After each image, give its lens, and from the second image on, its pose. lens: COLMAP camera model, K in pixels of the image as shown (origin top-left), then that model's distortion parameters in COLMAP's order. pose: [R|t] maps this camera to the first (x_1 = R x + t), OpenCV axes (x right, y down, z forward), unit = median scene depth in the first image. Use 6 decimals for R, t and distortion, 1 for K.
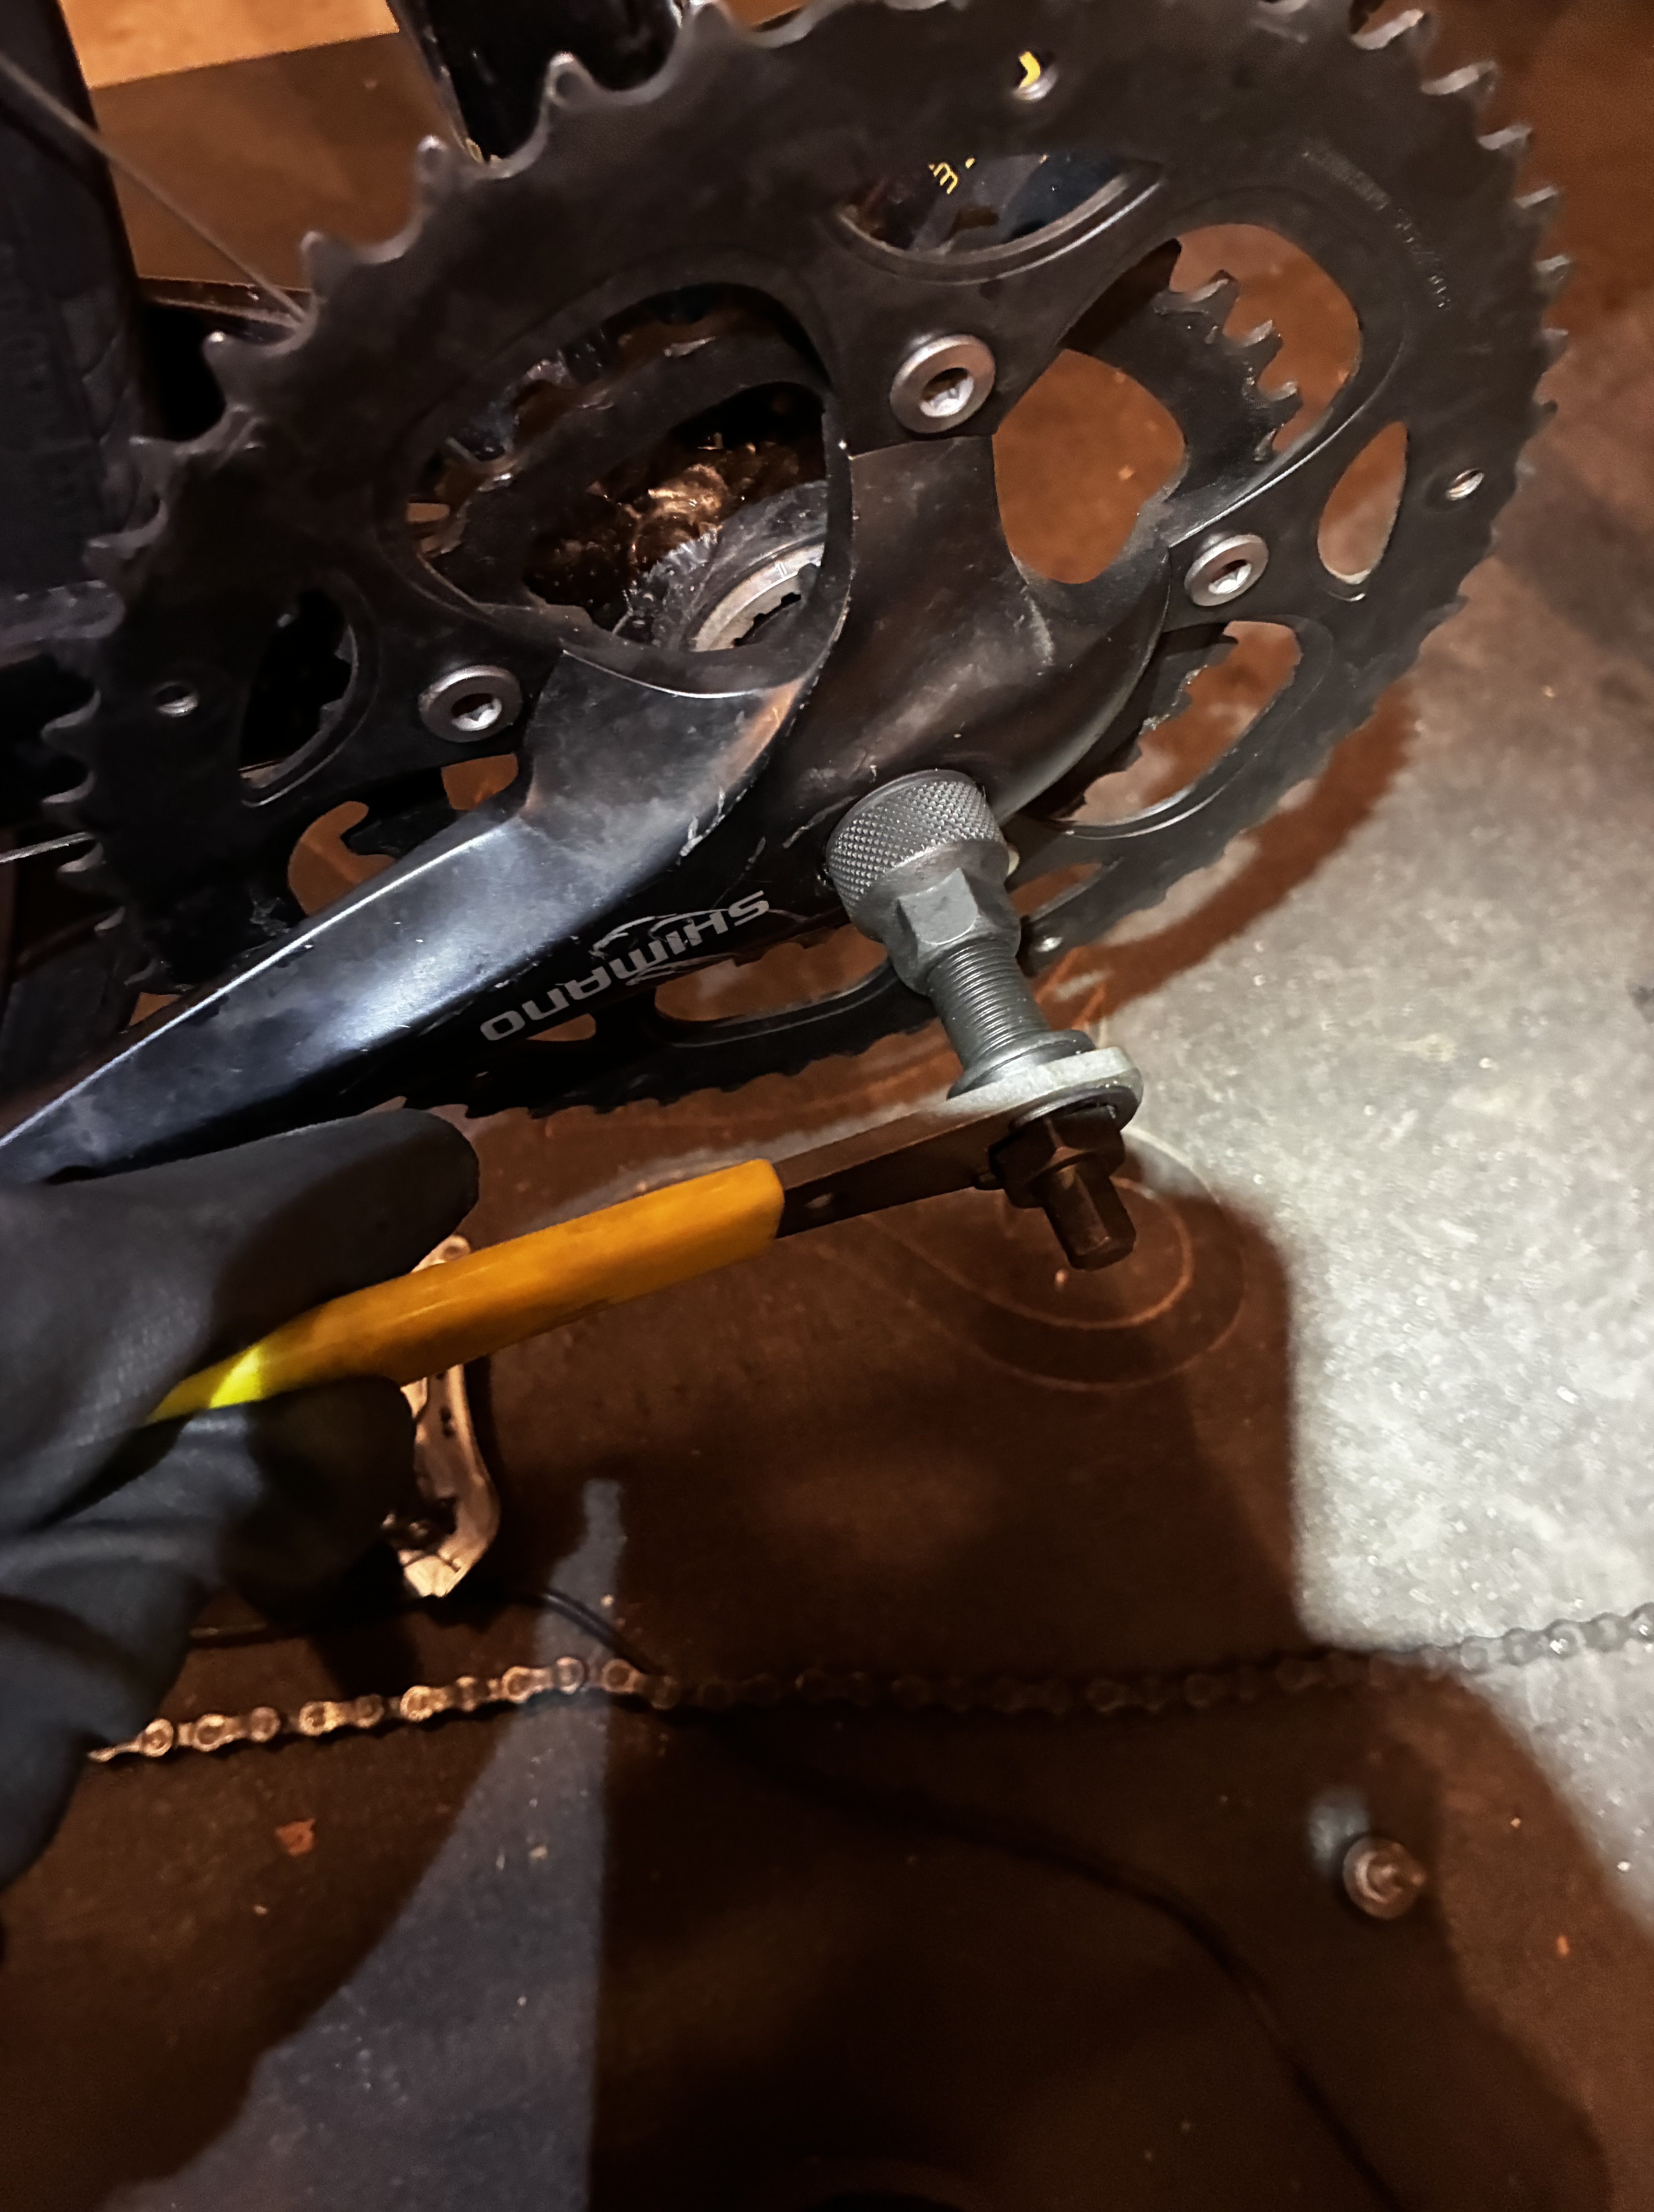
lens RADIAL K [[1663.9, 0, 807.5], [0, 1663.9, 1088.0], [0, 0, 1]] dist [0.040259, -0.072668]
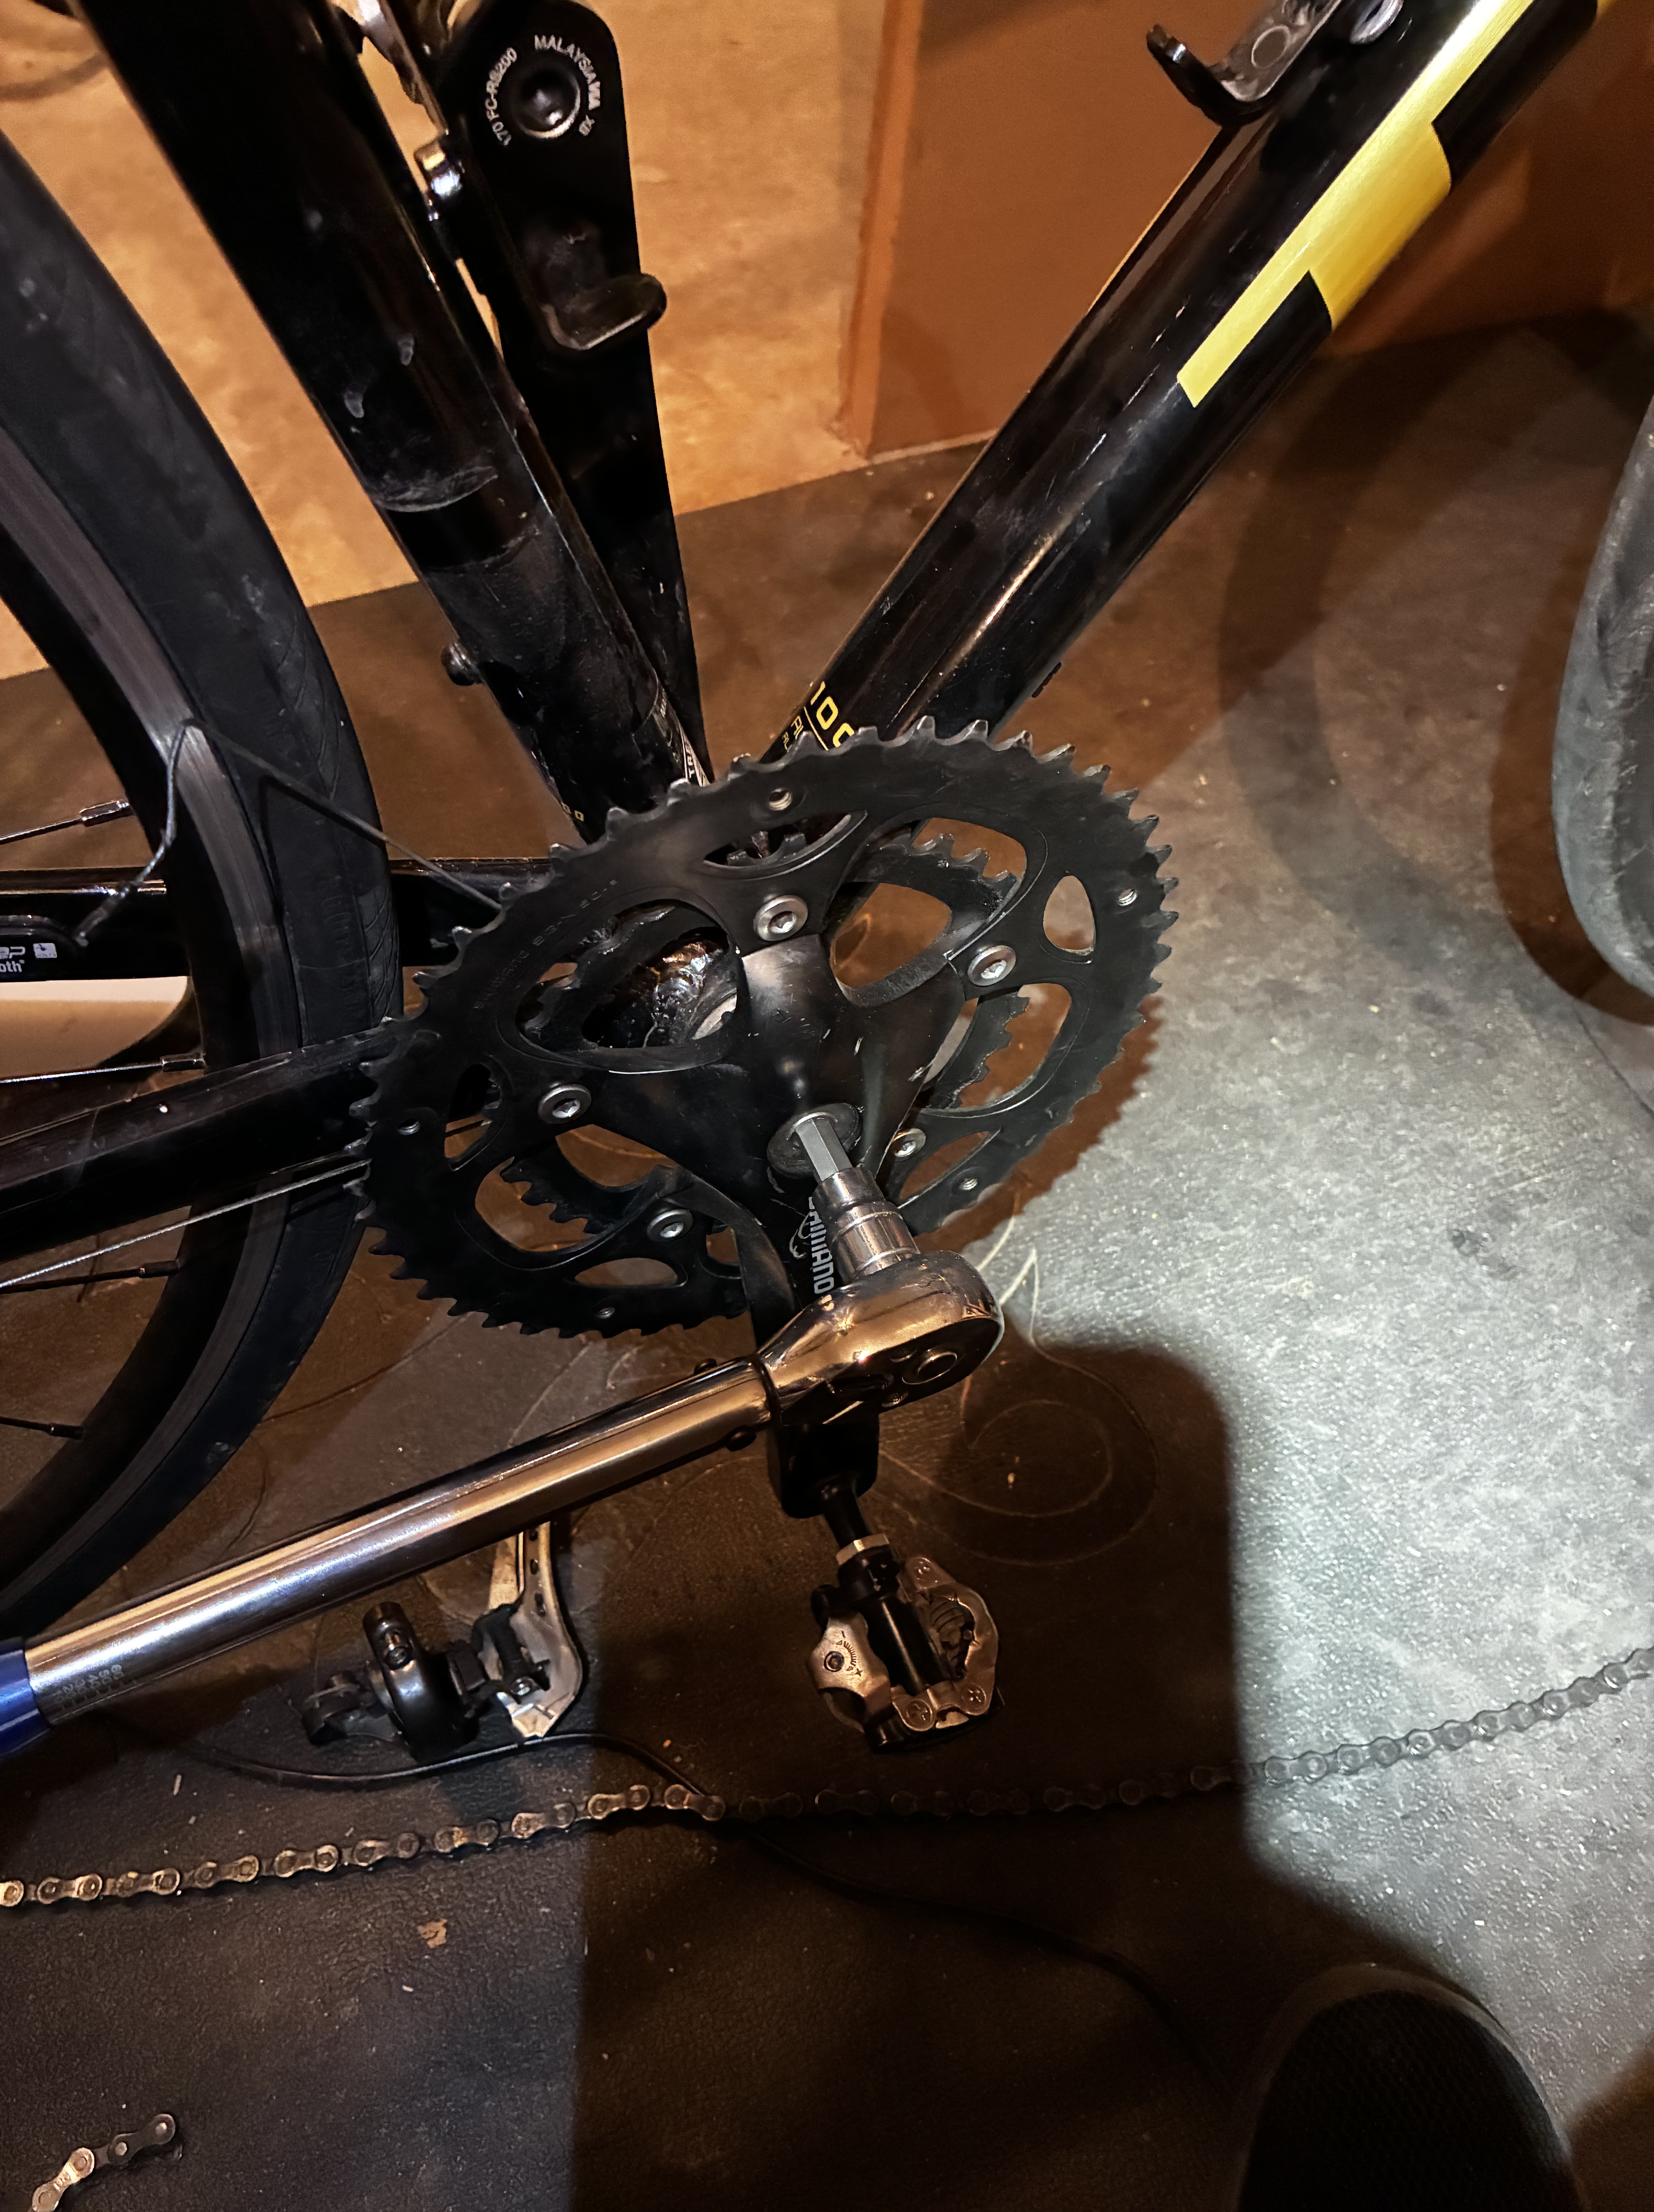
lens RADIAL K [[1663.9, 0, 807.7], [0, 1663.9, 1092.1], [0, 0, 1]] dist [0.040259, -0.072668]
pose [[0.998241, -0.054832, -0.022535, 0.043022], [0.049640, 0.980938, -0.187873, 0.058345], [0.032407, 0.186424, 0.981935, -0.337953]]
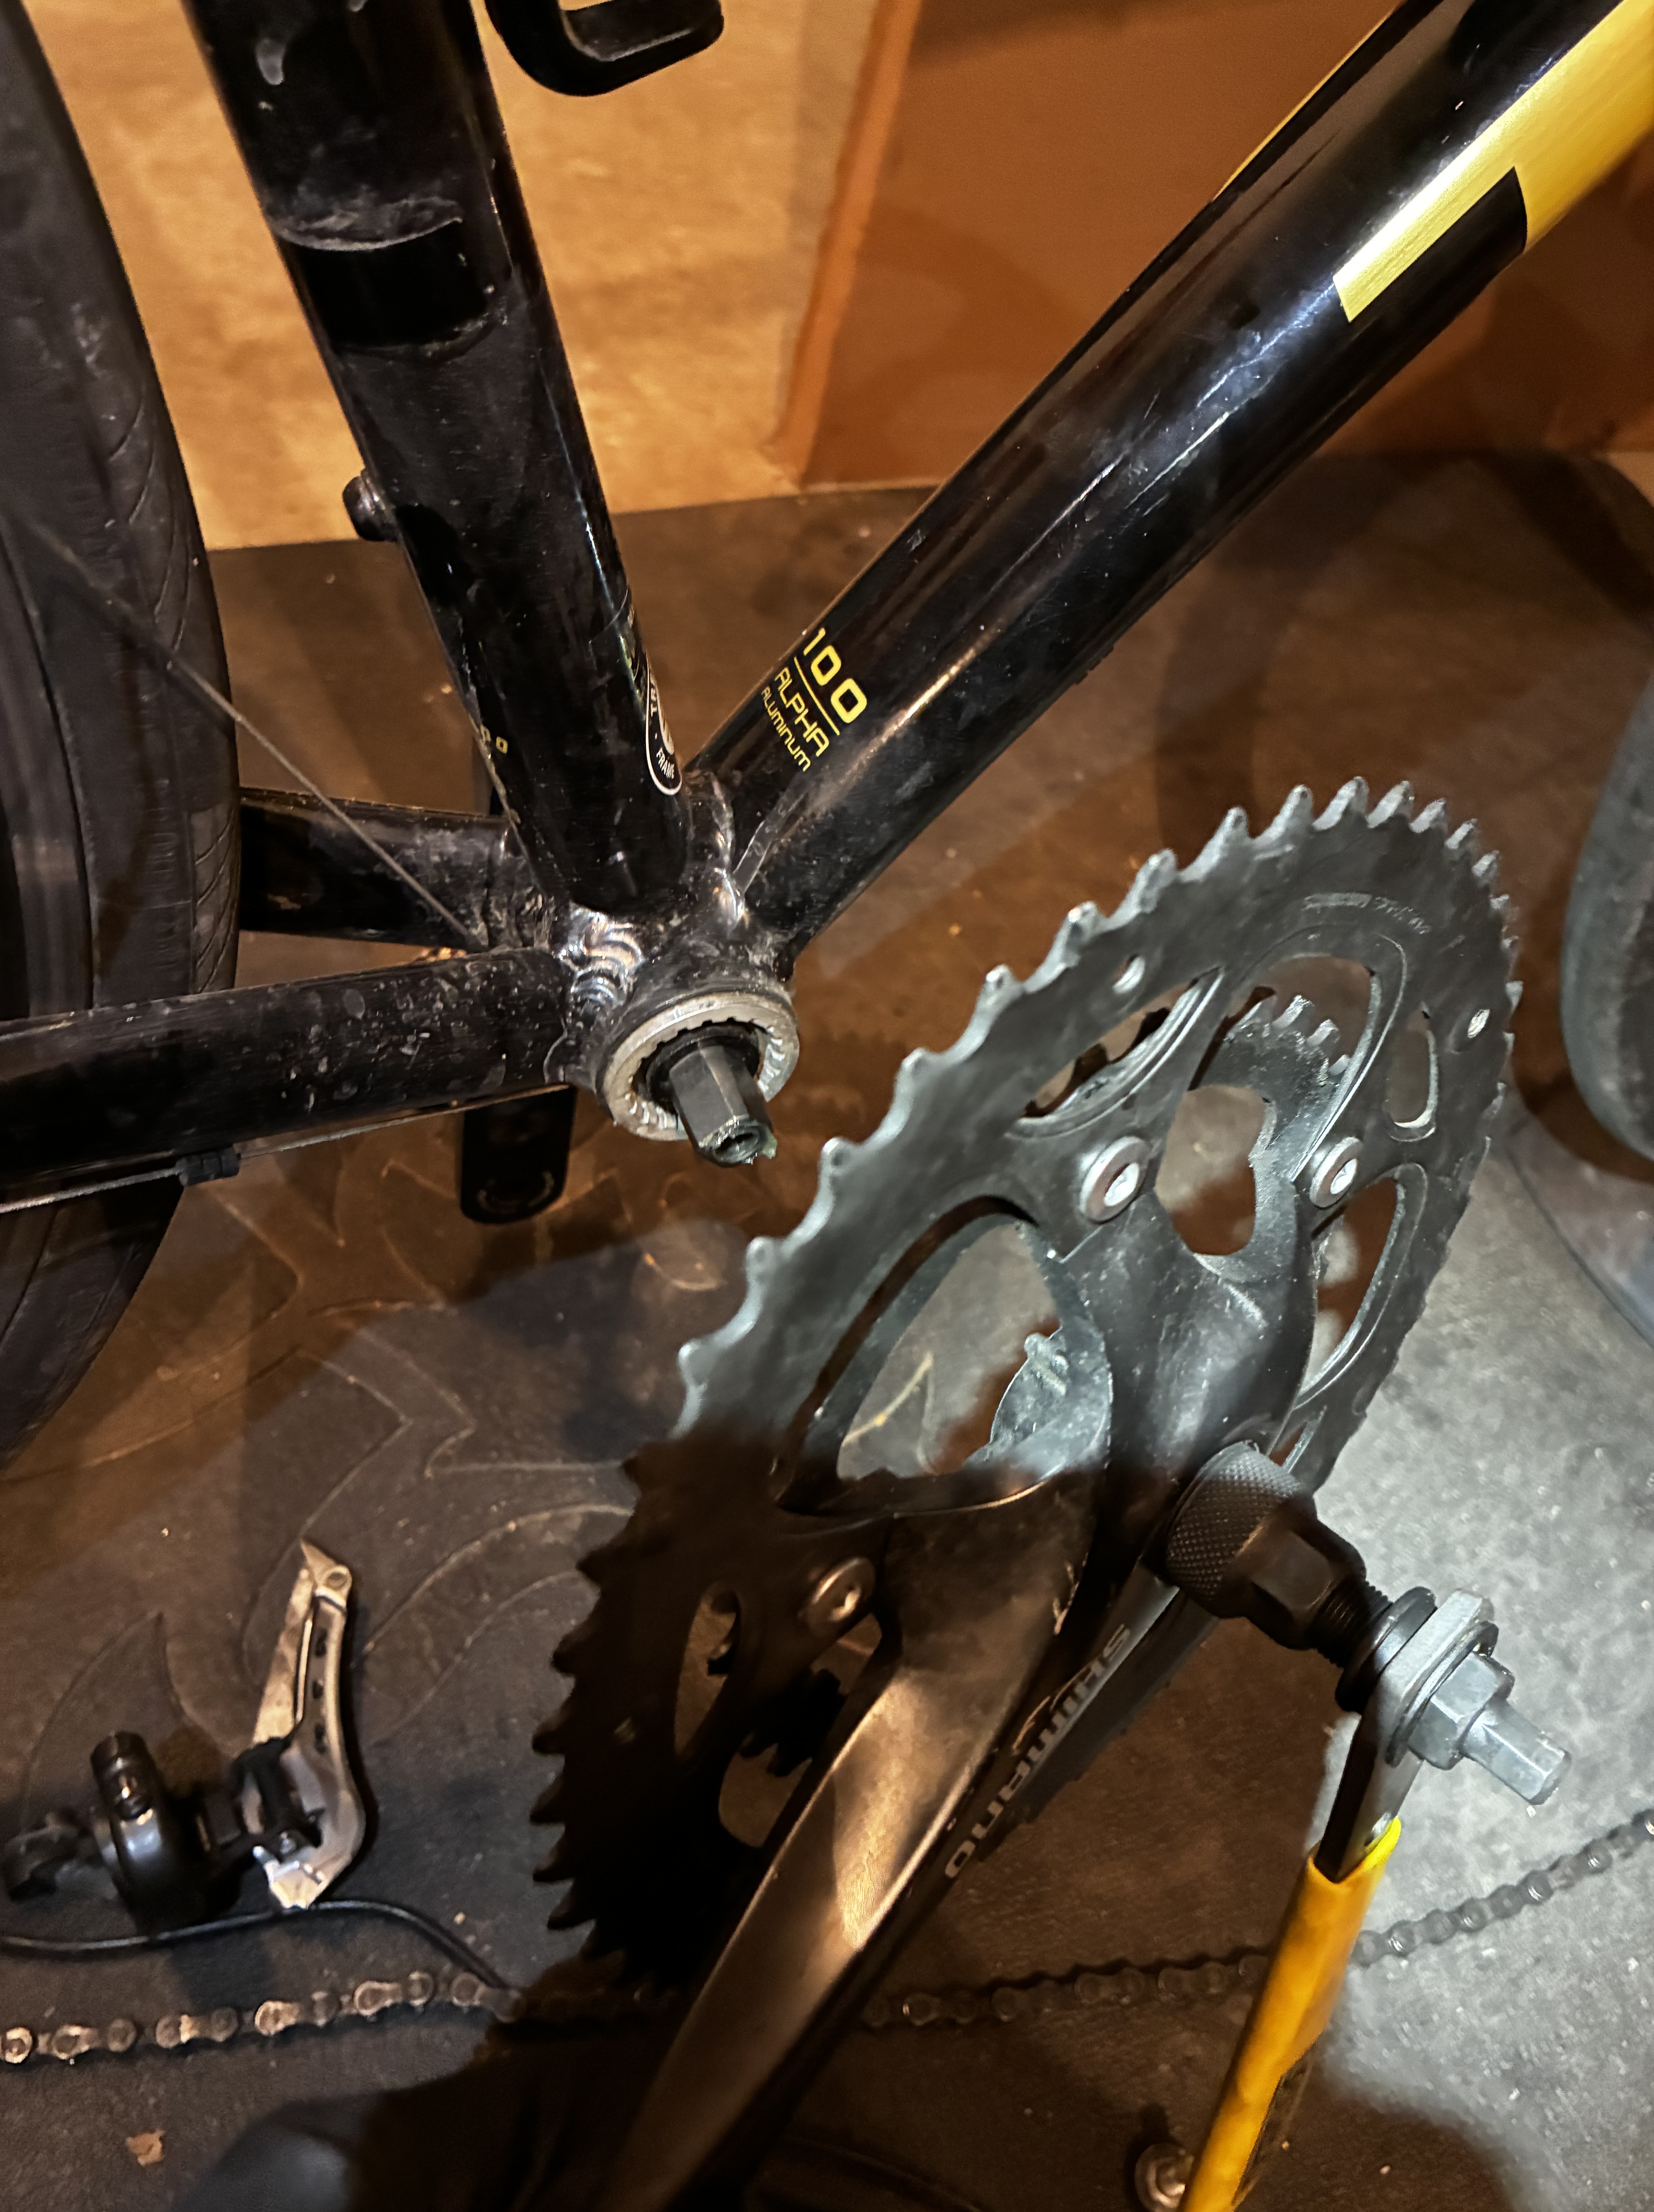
lens RADIAL K [[1663.9, 0, 828.9], [0, 1663.9, 1116.4], [0, 0, 1]] dist [0.040259, -0.072668]
pose [[0.994467, 0.044194, 0.095296, -0.009042], [-0.022213, 0.975151, -0.220426, 0.036695], [-0.102670, 0.217089, 0.970737, -0.160212]]
